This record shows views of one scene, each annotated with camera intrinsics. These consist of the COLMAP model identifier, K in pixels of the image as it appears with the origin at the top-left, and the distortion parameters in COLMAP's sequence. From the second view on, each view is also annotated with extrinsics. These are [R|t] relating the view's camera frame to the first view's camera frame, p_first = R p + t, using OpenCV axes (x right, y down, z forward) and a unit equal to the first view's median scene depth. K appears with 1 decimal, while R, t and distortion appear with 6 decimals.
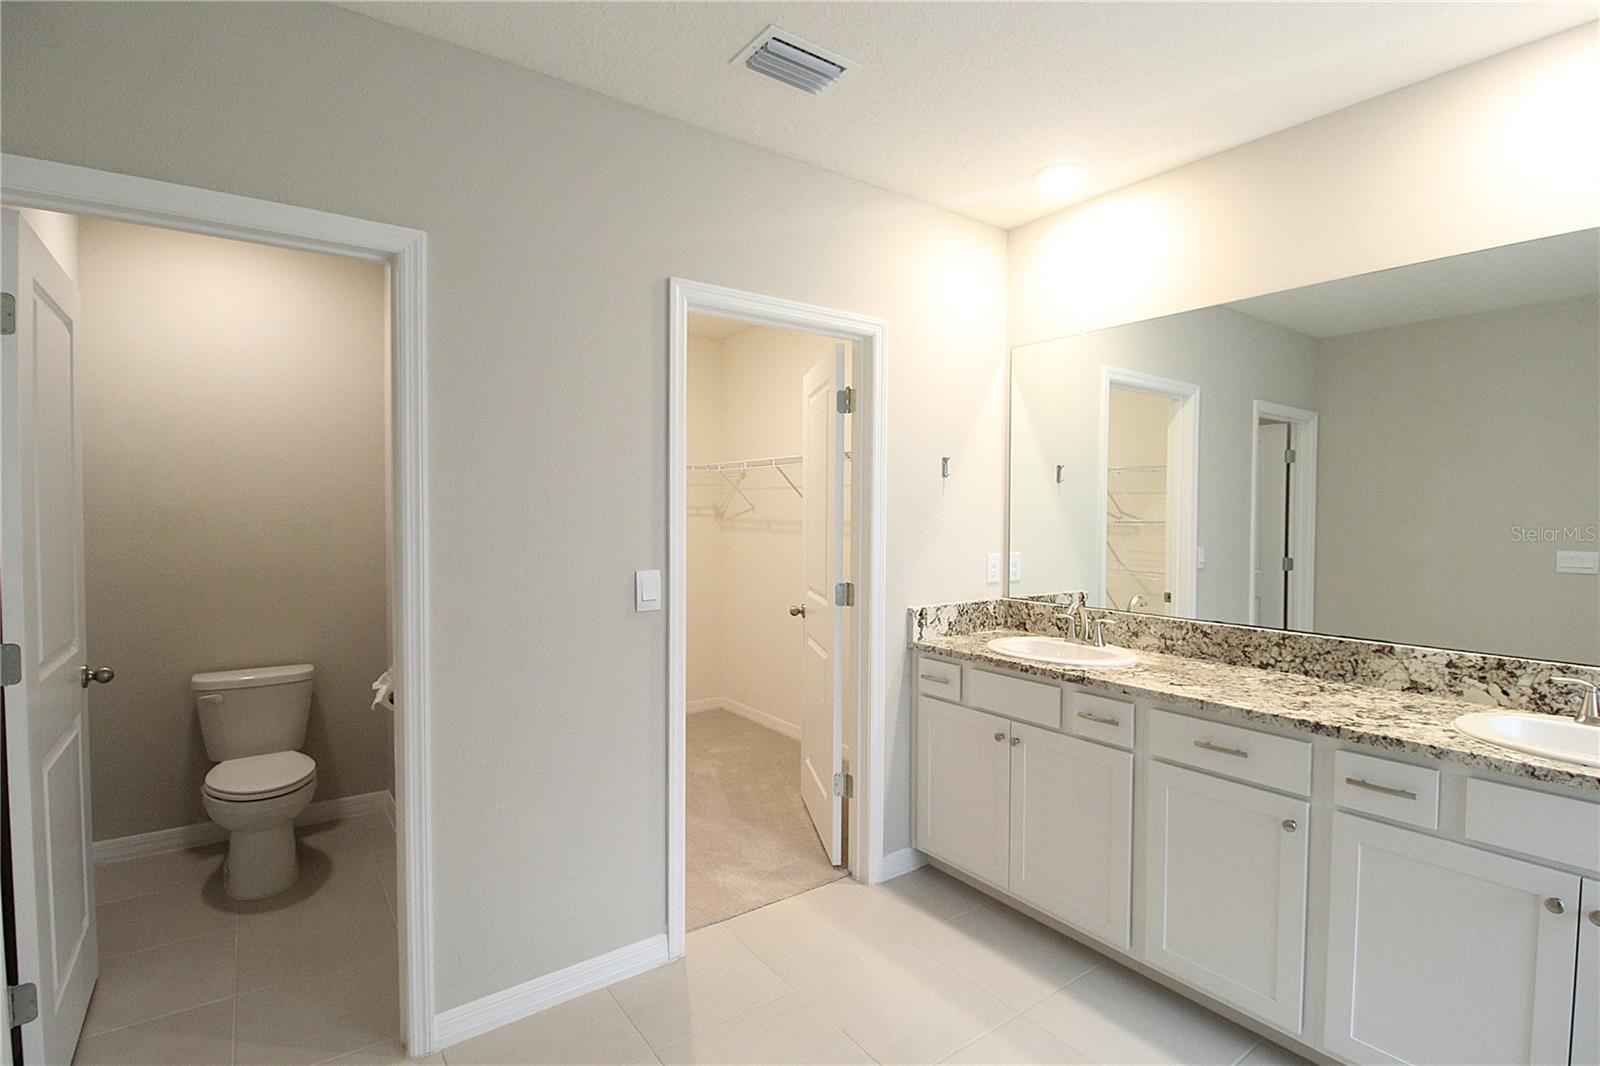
lens RADIAL K [[755.9, 0, 792.8], [0, 755.9, 532.3], [0, 0, 1]] dist [-0.015752, -0.002209]
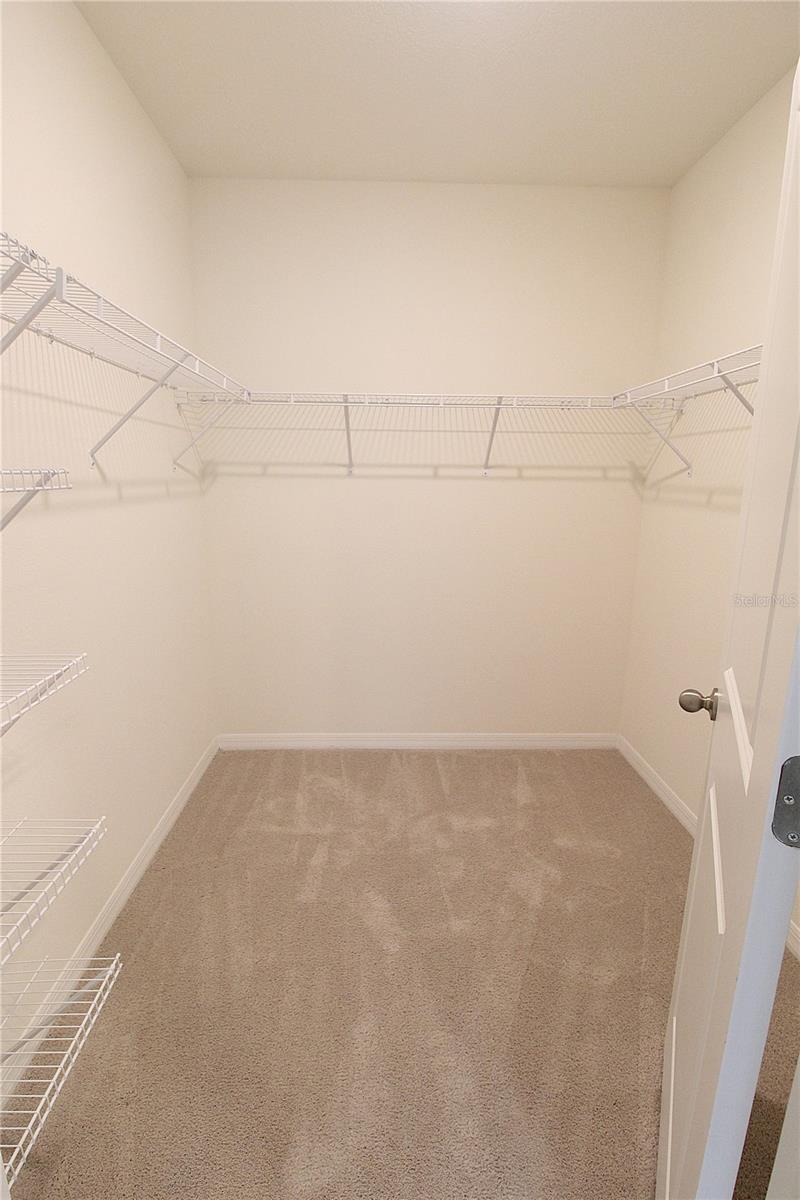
lens RADIAL K [[566.9, 0, 405.1], [0, 566.9, 601.2], [0, 0, 1]] dist [-0.015752, -0.002209]
pose [[0.813696, 0.125205, -0.567647, 0.033151], [-0.021387, 0.982315, 0.186012, -0.005741], [0.580897, -0.139217, 0.801983, 0.481904]]
